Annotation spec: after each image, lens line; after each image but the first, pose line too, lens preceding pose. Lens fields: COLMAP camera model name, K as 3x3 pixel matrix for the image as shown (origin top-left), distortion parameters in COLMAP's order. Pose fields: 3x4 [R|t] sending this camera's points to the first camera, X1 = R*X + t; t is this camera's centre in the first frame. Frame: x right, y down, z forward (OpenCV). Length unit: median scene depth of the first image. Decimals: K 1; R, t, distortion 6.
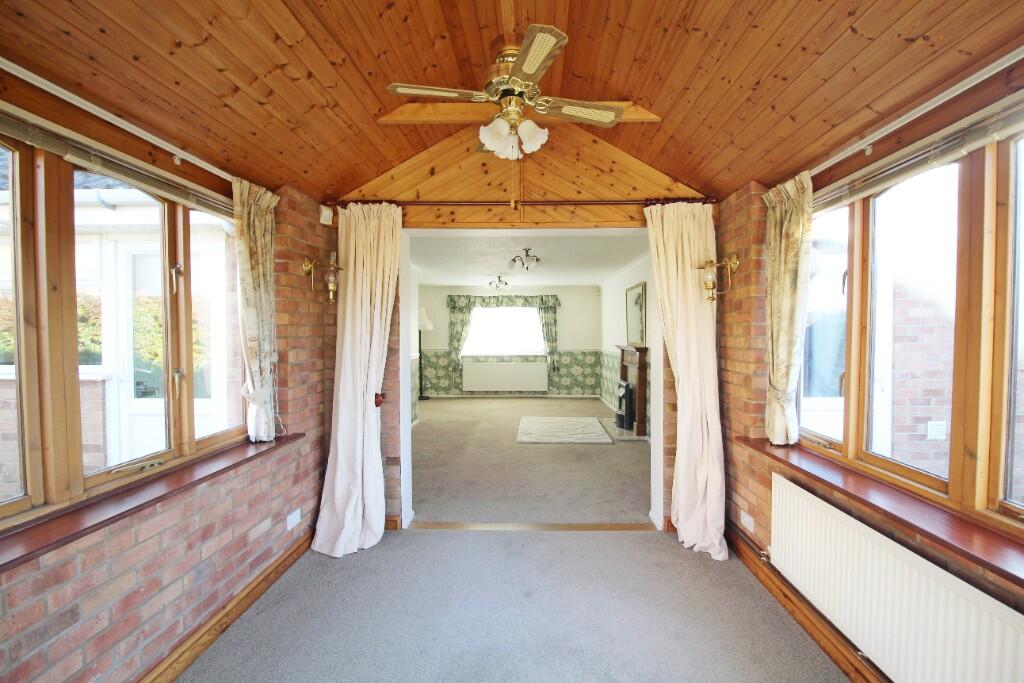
lens RADIAL K [[482.5, 0, 516.0], [0, 482.5, 344.4], [0, 0, 1]] dist [-0.012138, -0.001491]
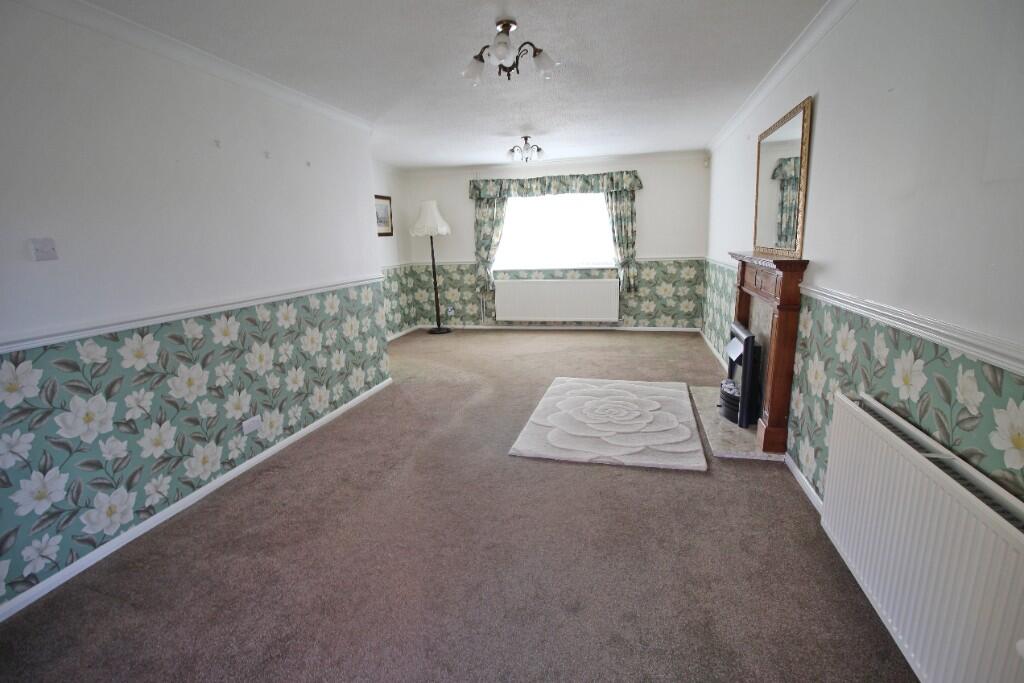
lens RADIAL K [[482.5, 0, 512.5], [0, 482.5, 344.8], [0, 0, 1]] dist [-0.012138, -0.001491]
pose [[0.975069, 0.018178, -0.221154, 0.070207], [0.025709, 0.980673, 0.193959, -0.005668], [0.220406, -0.194809, 0.955757, 0.321552]]
